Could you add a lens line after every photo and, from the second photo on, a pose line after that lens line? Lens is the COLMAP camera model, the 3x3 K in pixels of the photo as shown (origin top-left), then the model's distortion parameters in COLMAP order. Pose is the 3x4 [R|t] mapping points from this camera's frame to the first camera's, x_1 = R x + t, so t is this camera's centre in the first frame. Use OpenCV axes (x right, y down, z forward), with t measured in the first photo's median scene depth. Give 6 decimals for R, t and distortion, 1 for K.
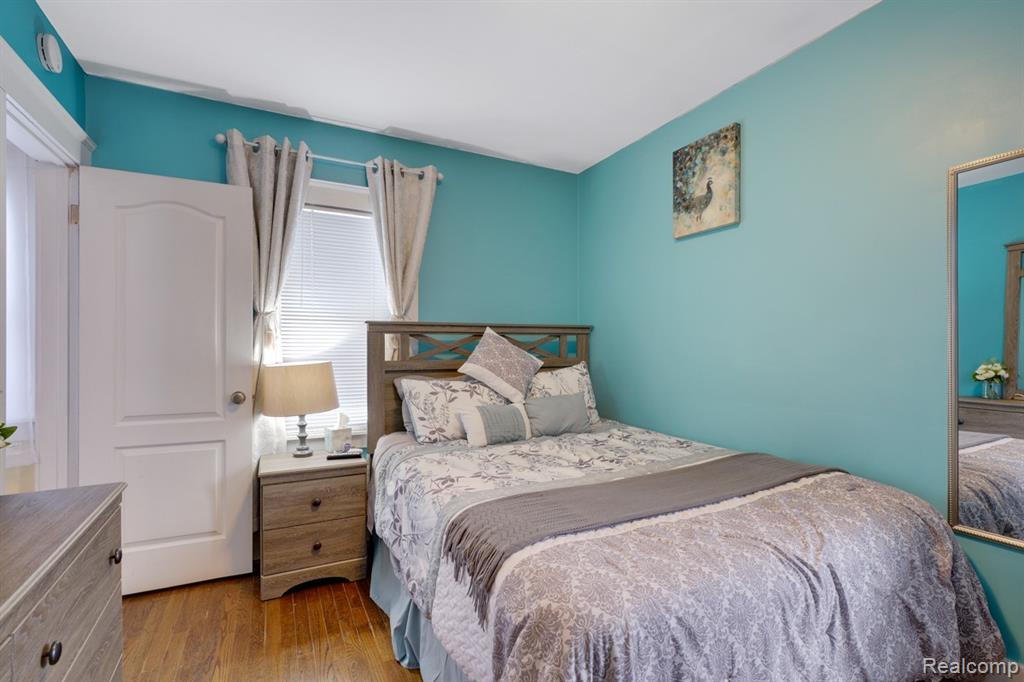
lens RADIAL K [[467.2, 0, 504.4], [0, 467.2, 346.0], [0, 0, 1]] dist [-0.001064, -0.000118]
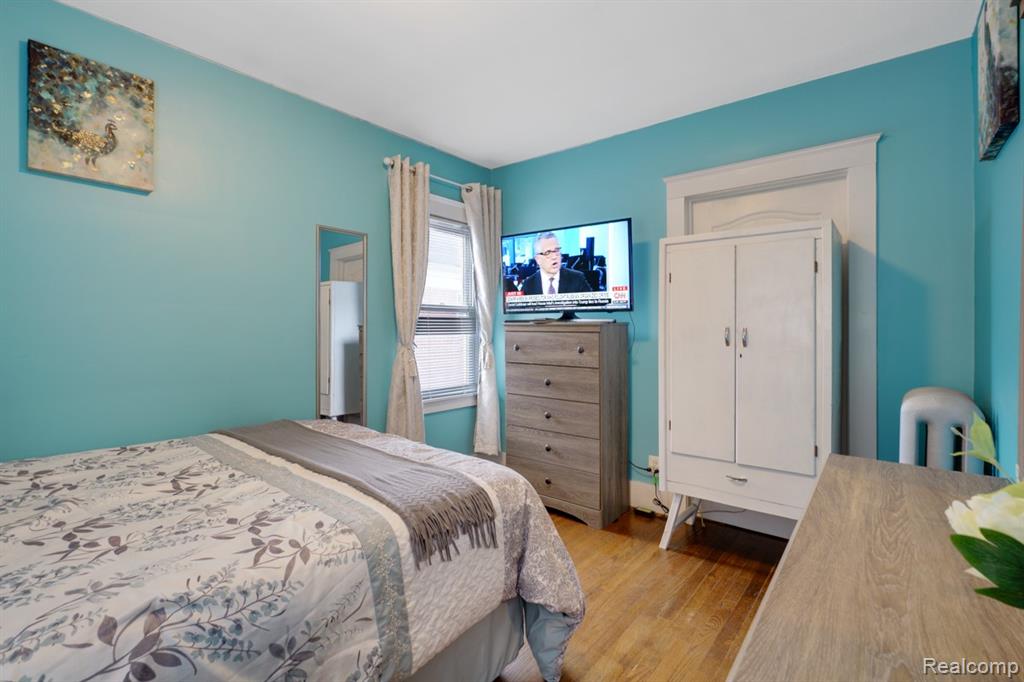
lens RADIAL K [[467.2, 0, 506.0], [0, 467.2, 333.2], [0, 0, 1]] dist [-0.001064, -0.000118]
pose [[-0.397408, 0.000159, 0.917642, -0.566211], [0.003087, 0.999995, 0.001163, 0.009593], [-0.917637, 0.003295, -0.397407, 0.686869]]
